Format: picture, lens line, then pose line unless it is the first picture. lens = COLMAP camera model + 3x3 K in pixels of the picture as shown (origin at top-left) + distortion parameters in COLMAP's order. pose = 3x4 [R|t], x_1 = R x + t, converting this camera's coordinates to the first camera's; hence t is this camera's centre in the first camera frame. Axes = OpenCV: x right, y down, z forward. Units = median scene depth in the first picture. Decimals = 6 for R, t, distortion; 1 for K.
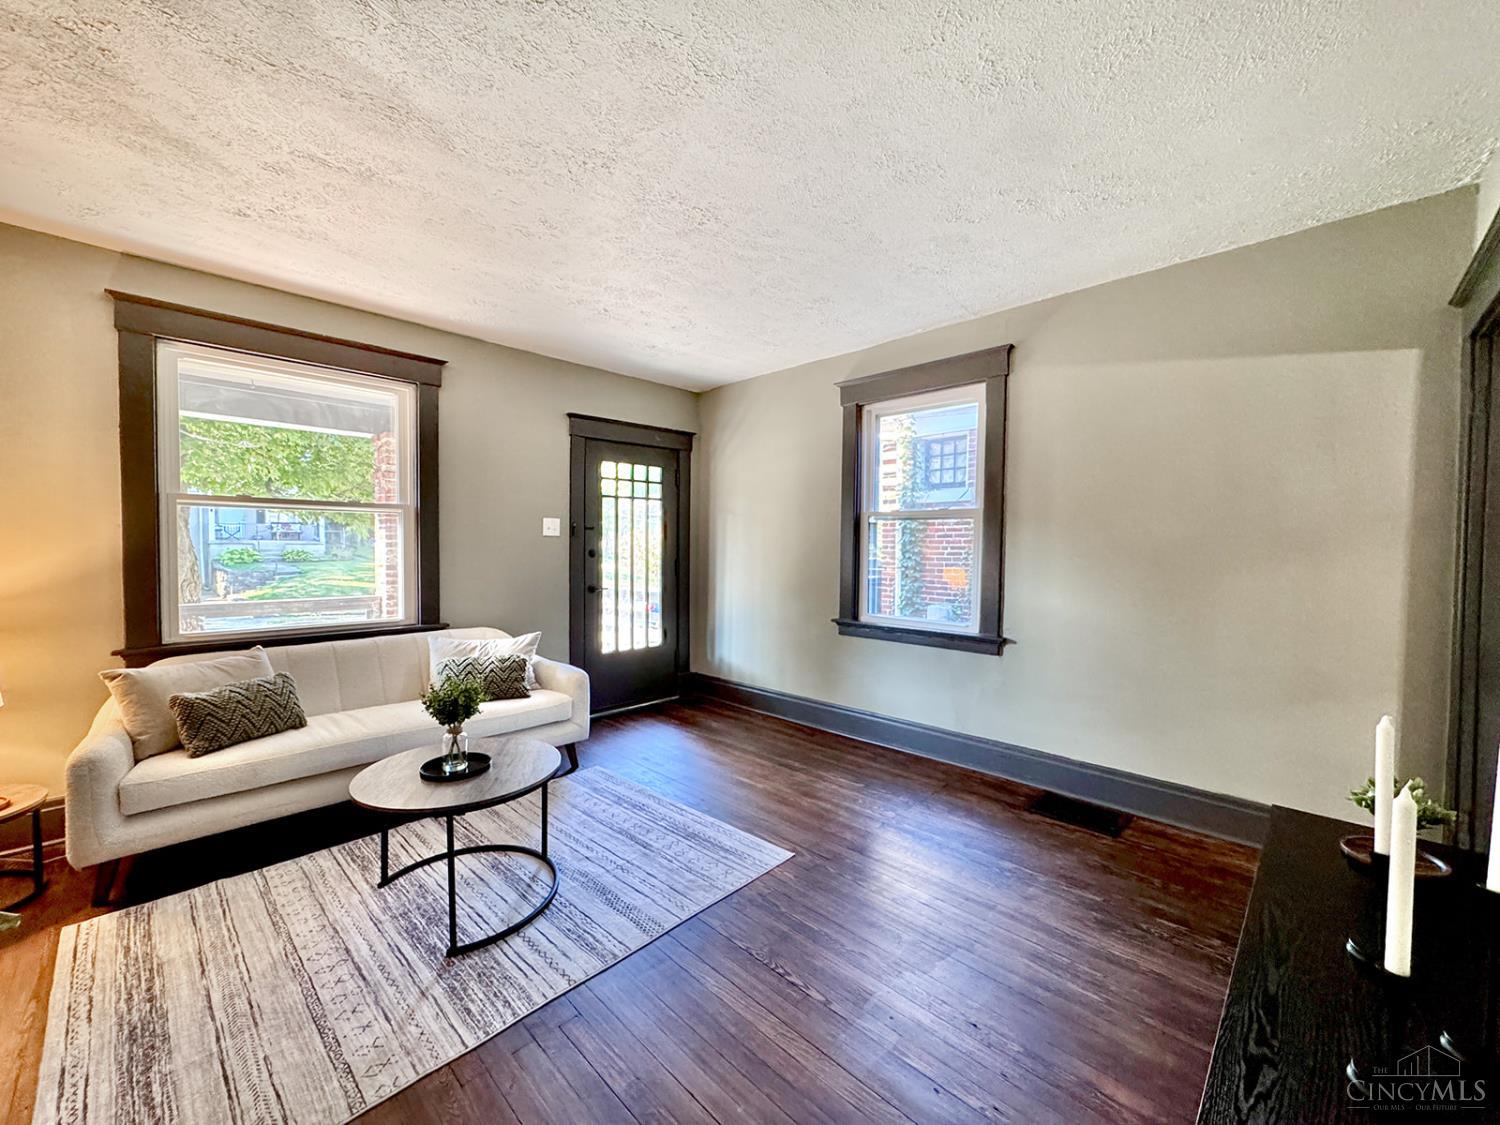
lens RADIAL K [[600.4, 0, 750.8], [0, 600.4, 554.1], [0, 0, 1]] dist [-0.002081, -0.000244]
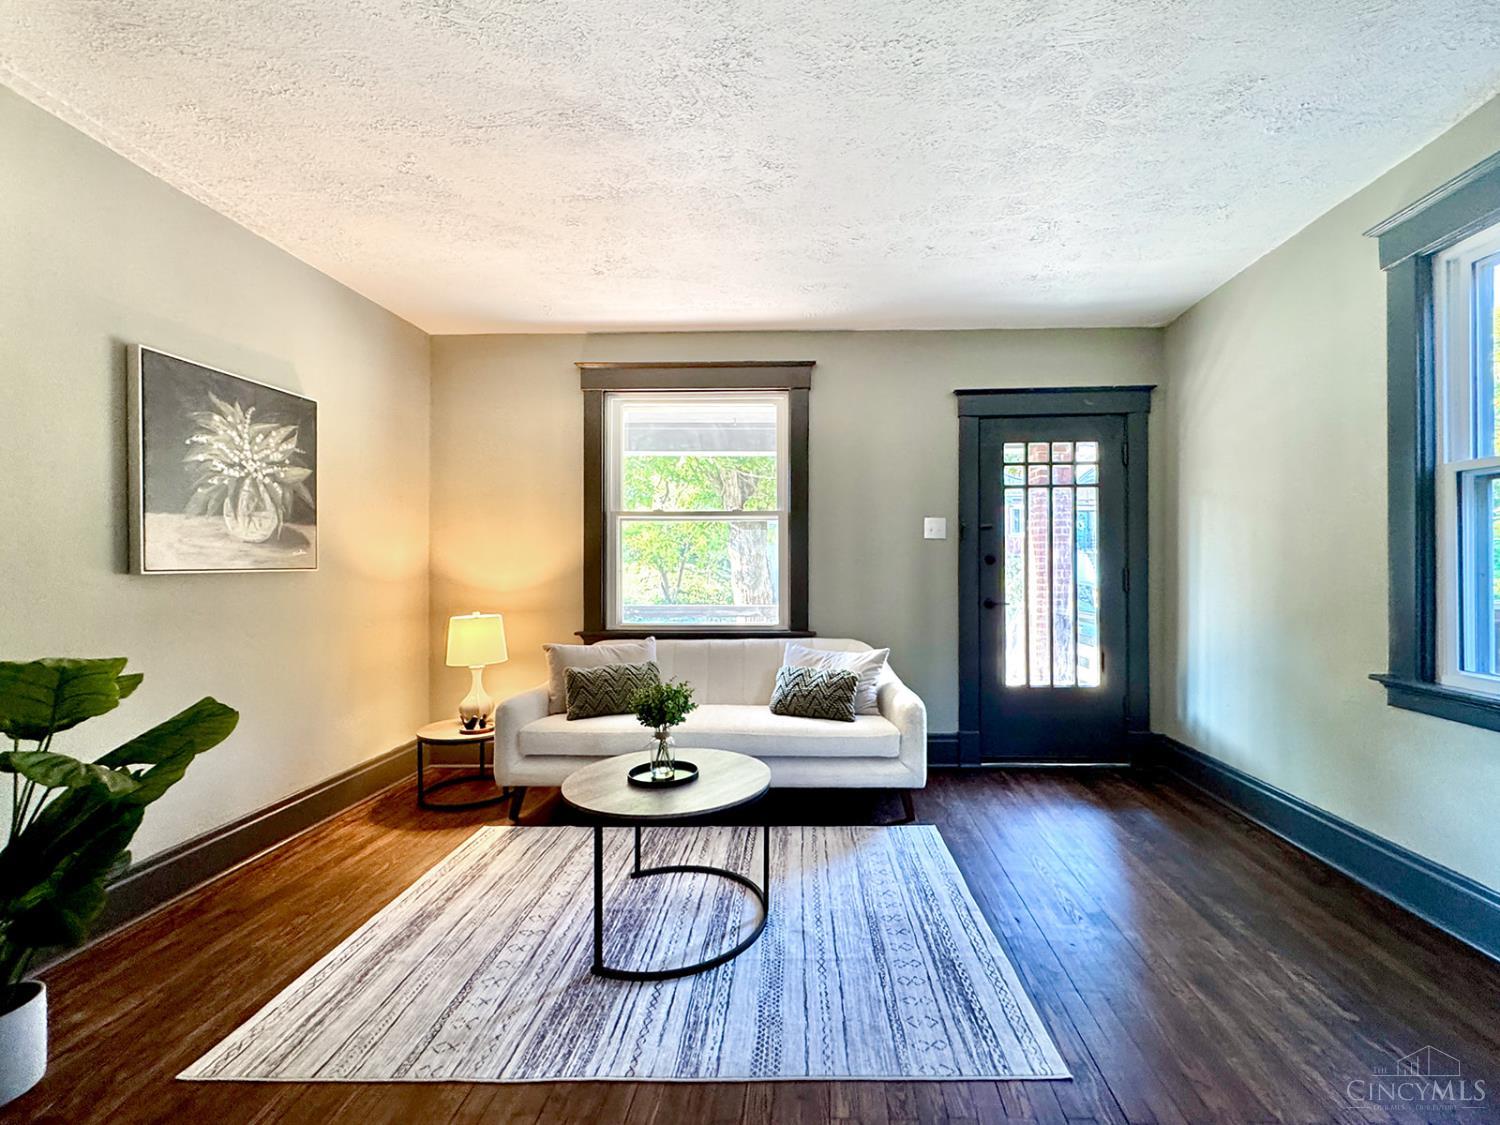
lens RADIAL K [[649.5, 0, 795.2], [0, 649.5, 556.7], [0, 0, 1]] dist [-0.004152, 0.000298]
pose [[0.680140, -0.018042, -0.732860, 0.306762], [-0.002925, 0.999622, -0.027325, 0.031309], [0.733076, 0.020728, 0.679831, 0.348345]]
